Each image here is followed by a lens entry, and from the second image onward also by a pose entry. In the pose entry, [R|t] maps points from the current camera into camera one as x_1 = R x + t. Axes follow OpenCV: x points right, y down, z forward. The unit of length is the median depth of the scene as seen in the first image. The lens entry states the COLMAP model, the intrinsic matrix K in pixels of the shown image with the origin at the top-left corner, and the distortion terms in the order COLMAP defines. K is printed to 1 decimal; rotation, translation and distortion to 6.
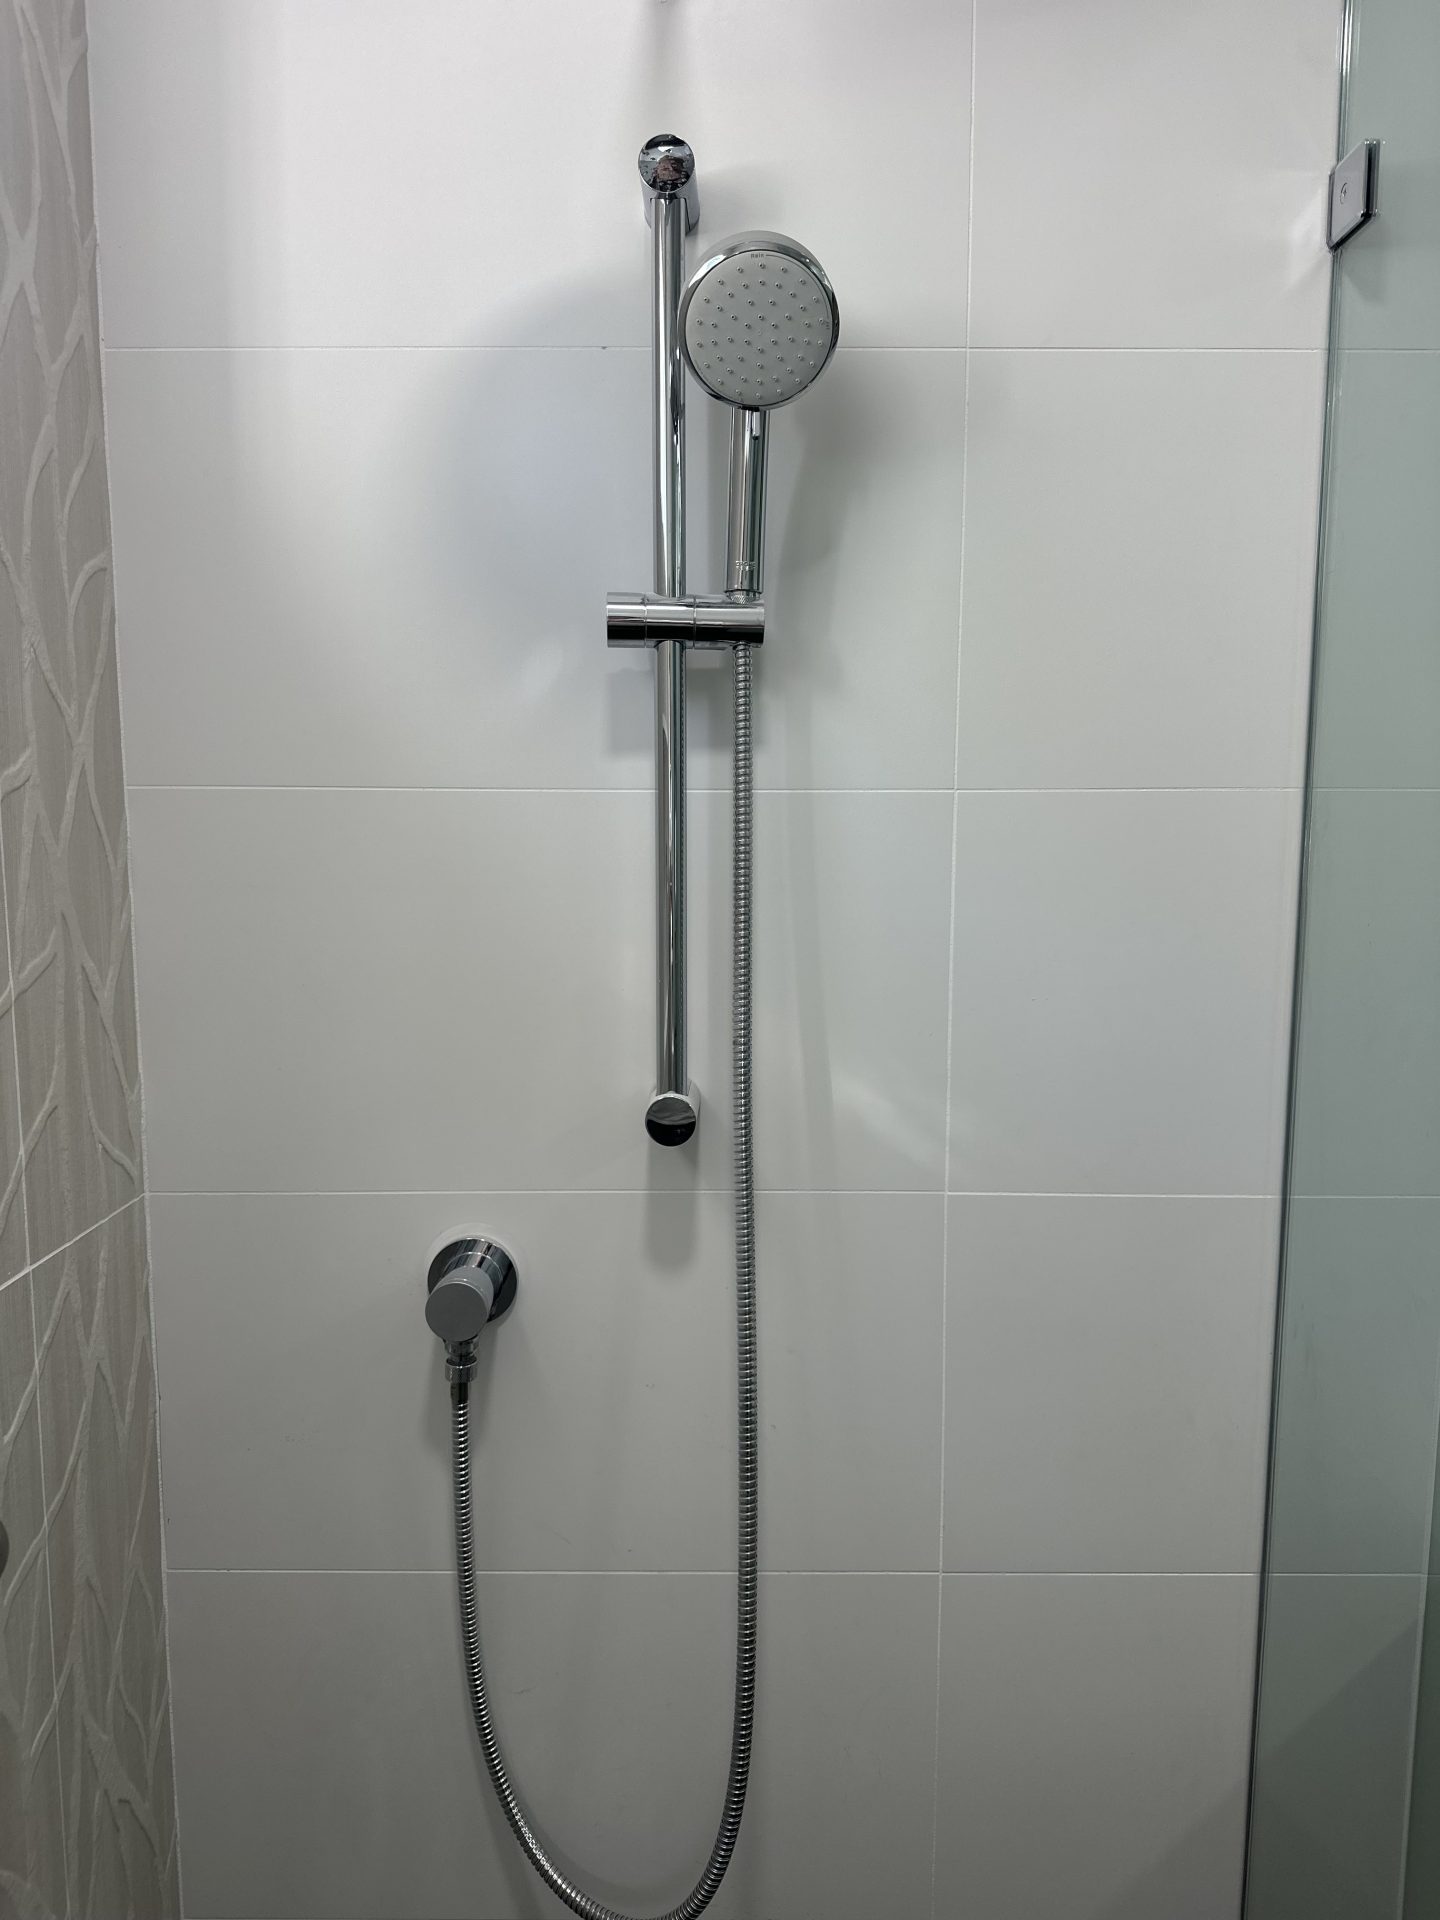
lens RADIAL K [[1342.8, 0, 723.5], [0, 1342.8, 959.9], [0, 0, 1]] dist [0.079464, -0.119708]
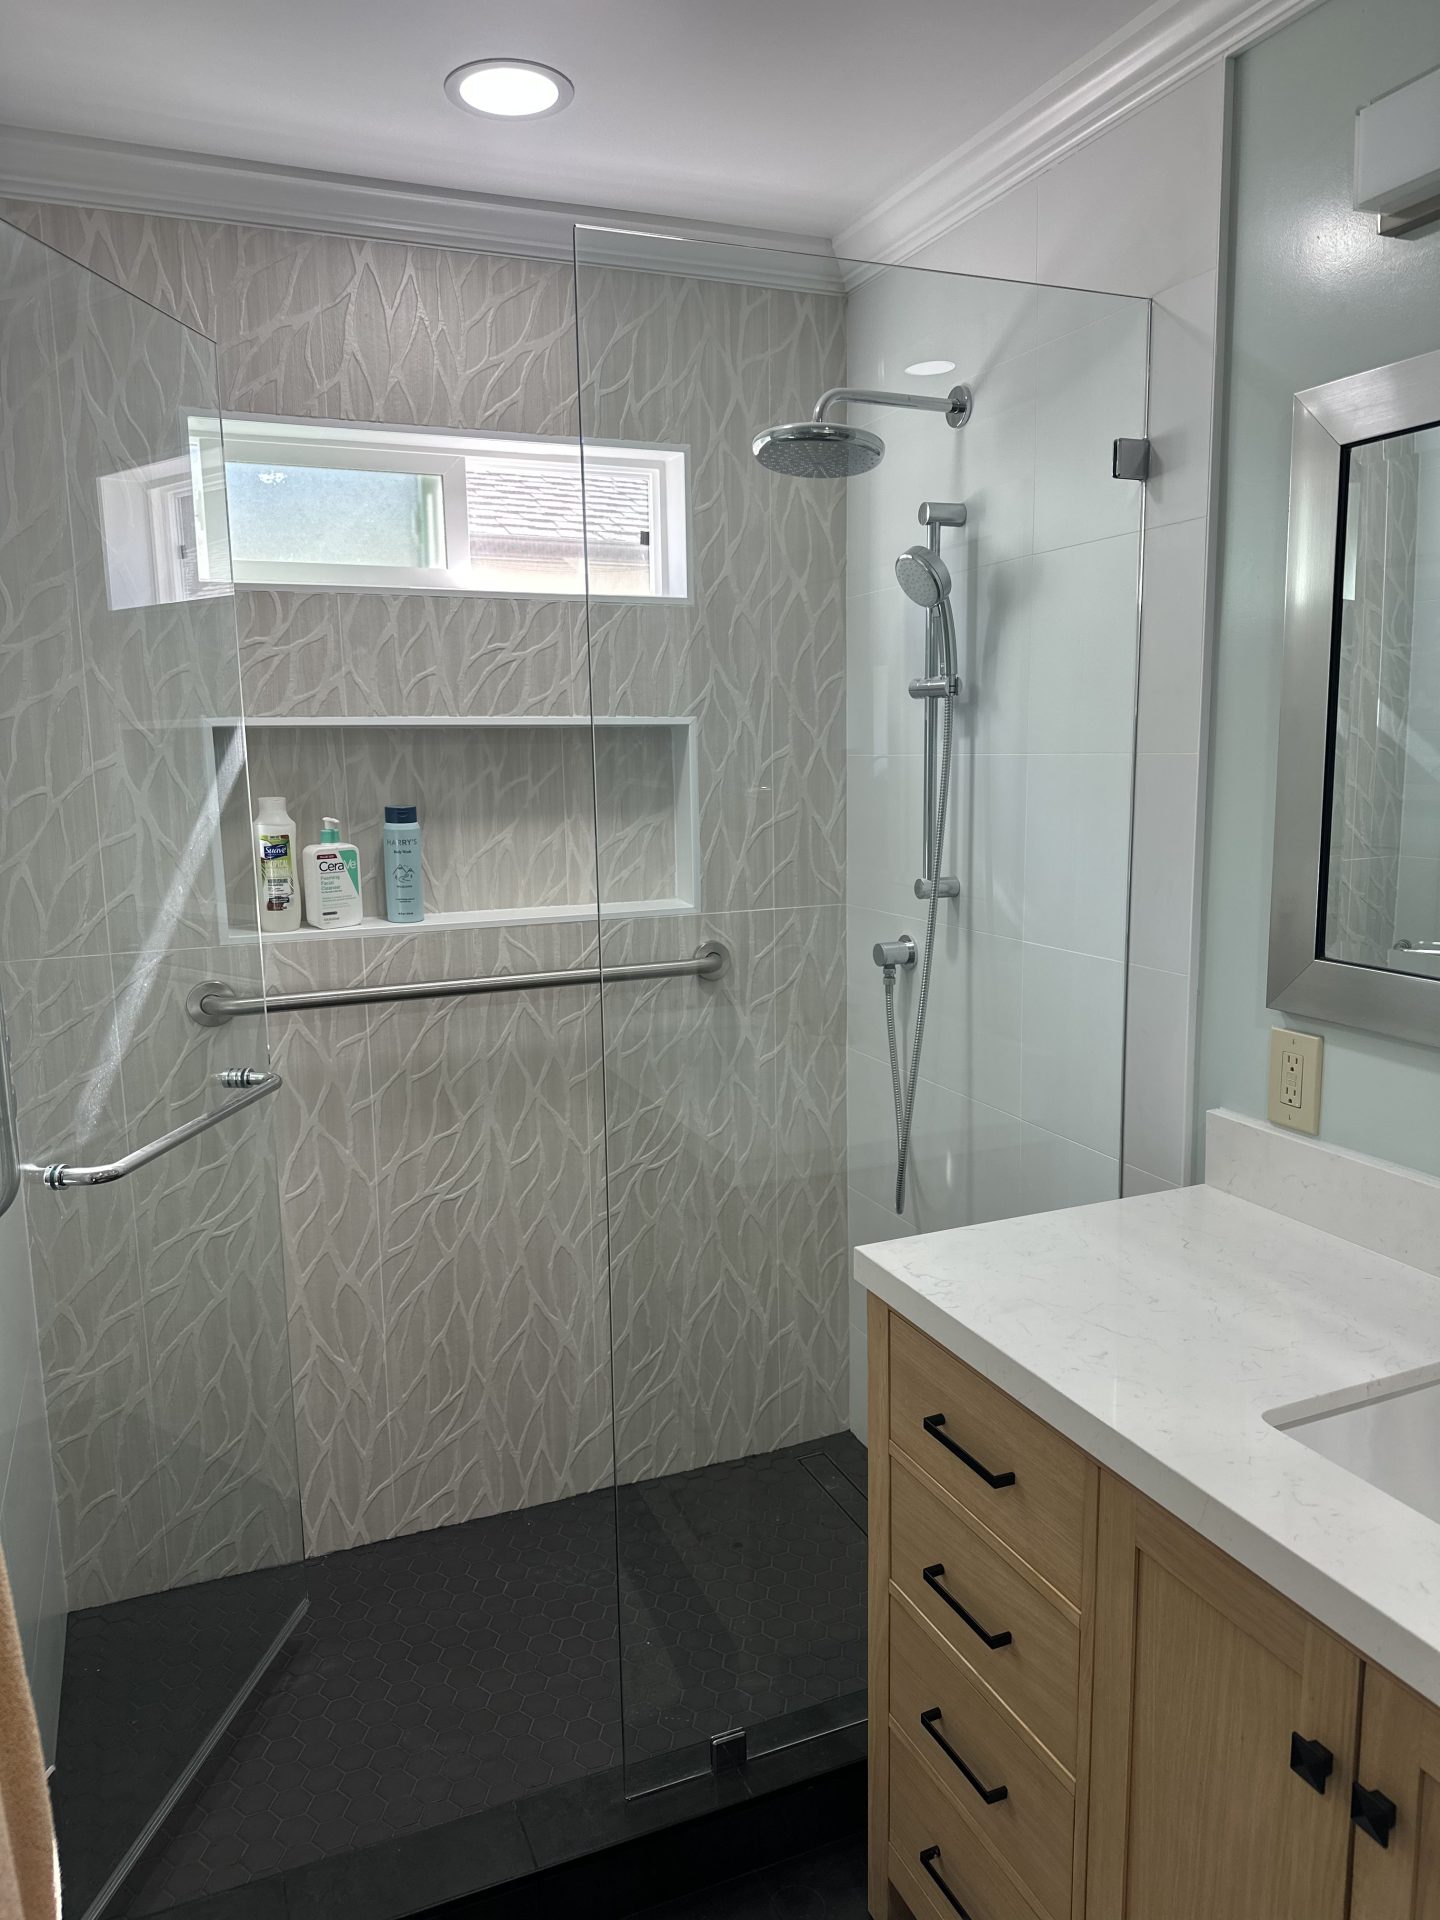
lens RADIAL K [[1342.8, 0, 730.8], [0, 1342.8, 971.7], [0, 0, 1]] dist [0.079464, -0.119708]
pose [[0.396301, 0.144310, -0.906708, 2.125833], [-0.092440, 0.988823, 0.116976, 0.012982], [0.913455, 0.037458, 0.405212, -0.334294]]
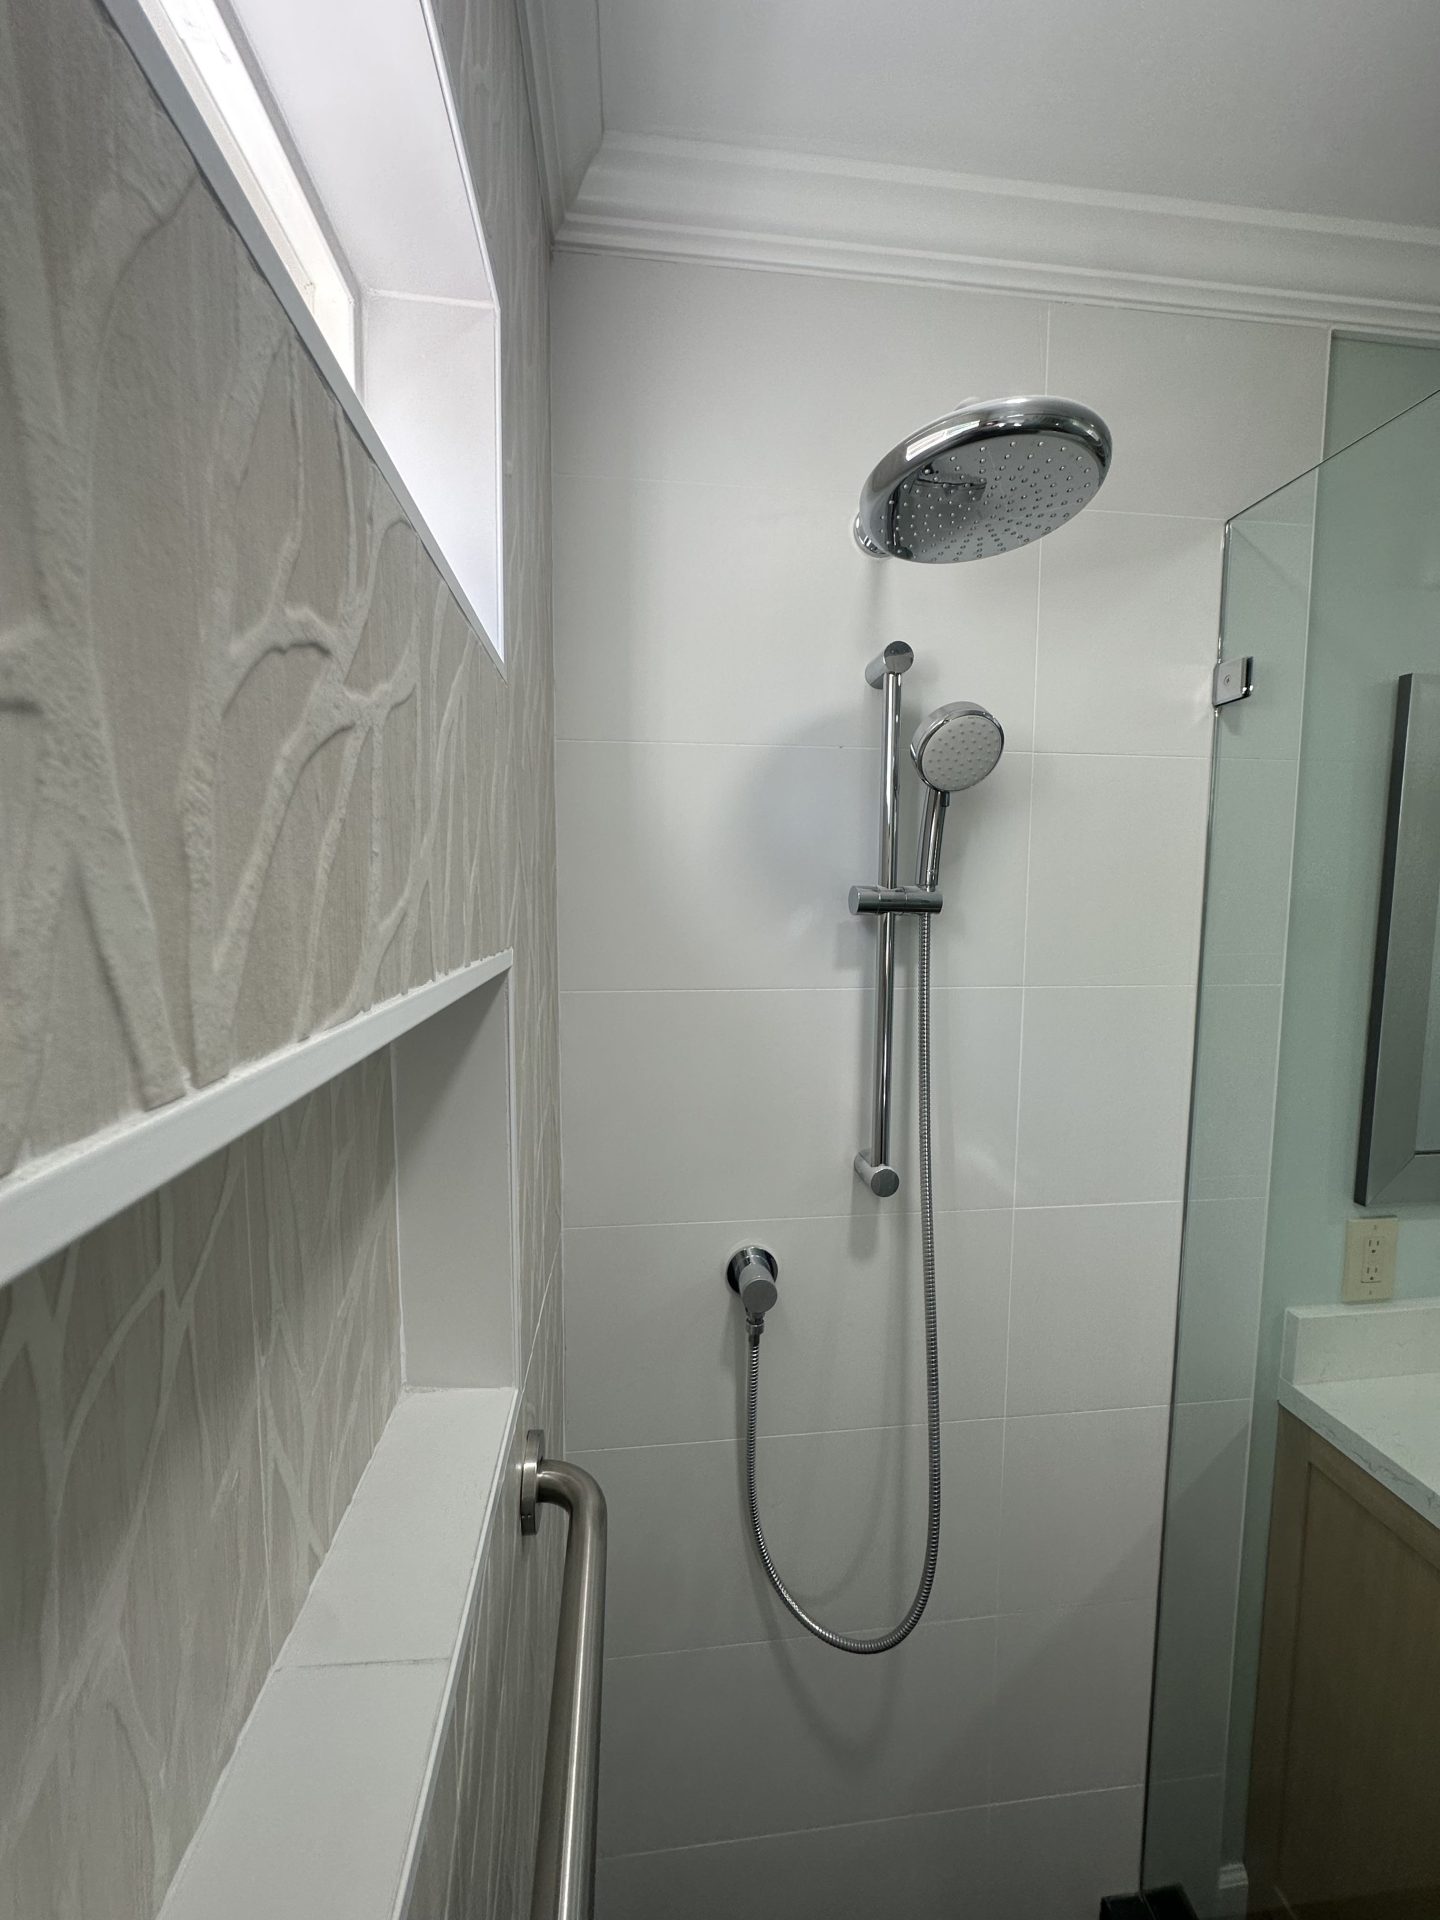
lens RADIAL K [[768.2, 0, 721.7], [0, 768.2, 960.7], [0, 0, 1]] dist [-0.006665, 0.000929]
pose [[0.993071, -0.007779, 0.117256, -0.367954], [0.011622, 0.999416, -0.032125, -0.139702], [-0.116938, 0.033265, 0.992582, 0.023935]]
